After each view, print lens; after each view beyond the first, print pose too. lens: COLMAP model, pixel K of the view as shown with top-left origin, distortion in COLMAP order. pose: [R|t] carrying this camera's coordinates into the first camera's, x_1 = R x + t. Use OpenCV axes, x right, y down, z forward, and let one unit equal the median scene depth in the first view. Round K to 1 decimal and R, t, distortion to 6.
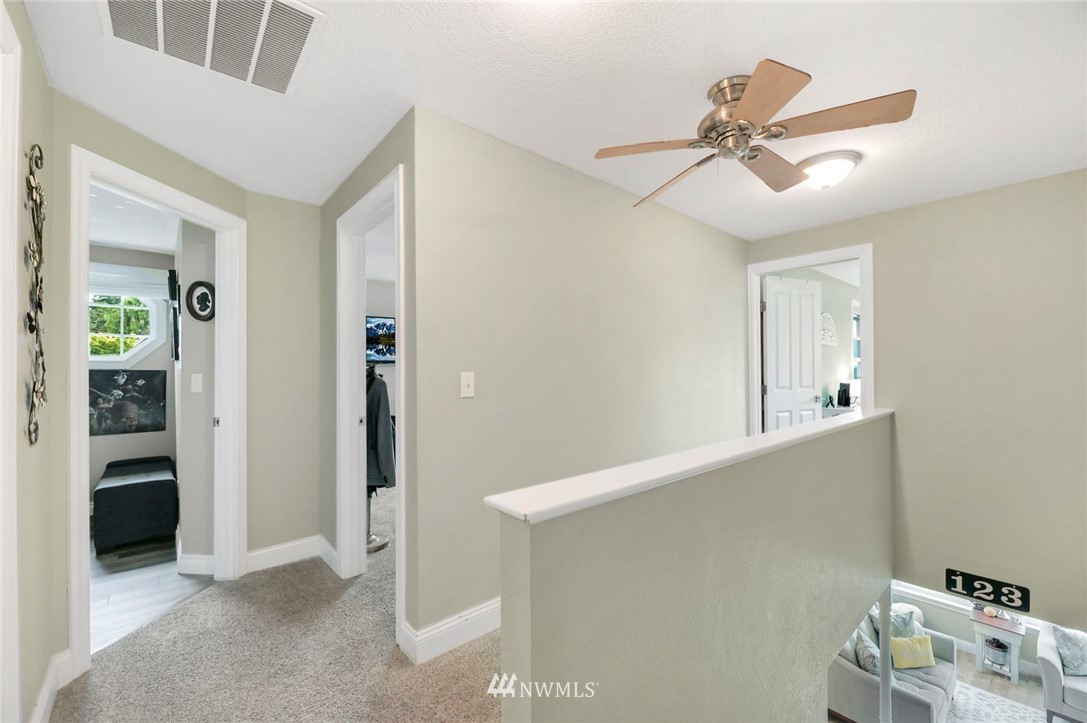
lens RADIAL K [[441.9, 0, 538.8], [0, 441.9, 362.5], [0, 0, 1]] dist [0.001628, -0.004195]
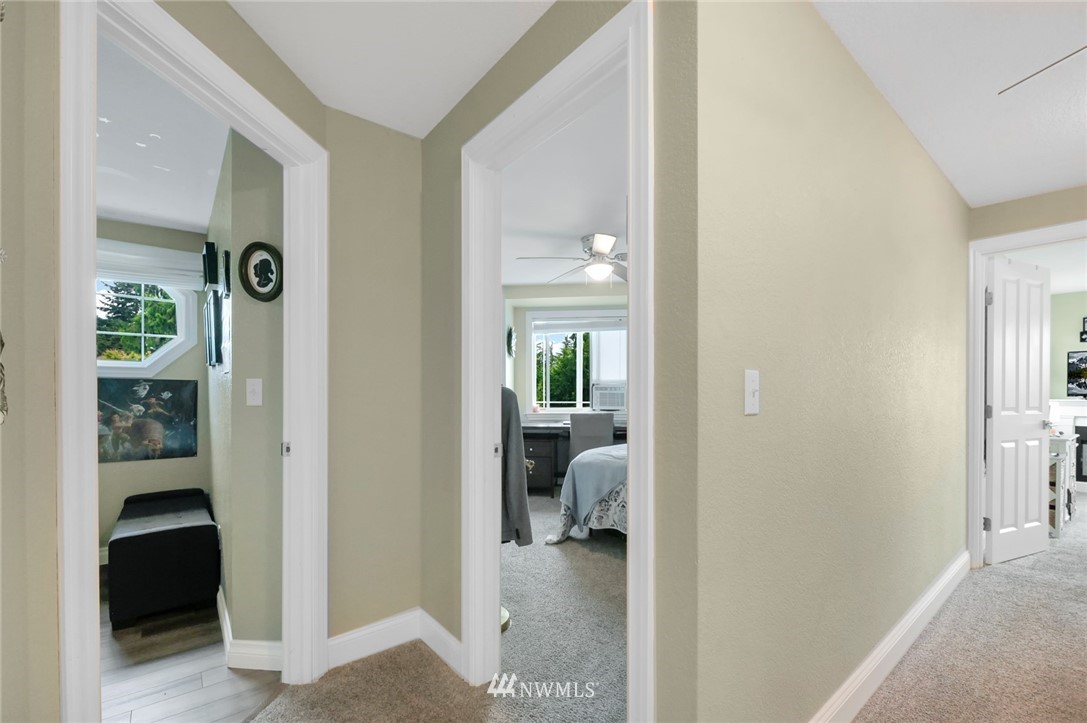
lens RADIAL K [[441.9, 0, 532.3], [0, 441.9, 392.5], [0, 0, 1]] dist [0.001628, -0.004195]
pose [[0.999633, 0.008333, -0.025785, -0.238205], [-0.007994, 0.999880, 0.013245, 0.025748], [0.025892, -0.013034, 0.999580, 0.238793]]
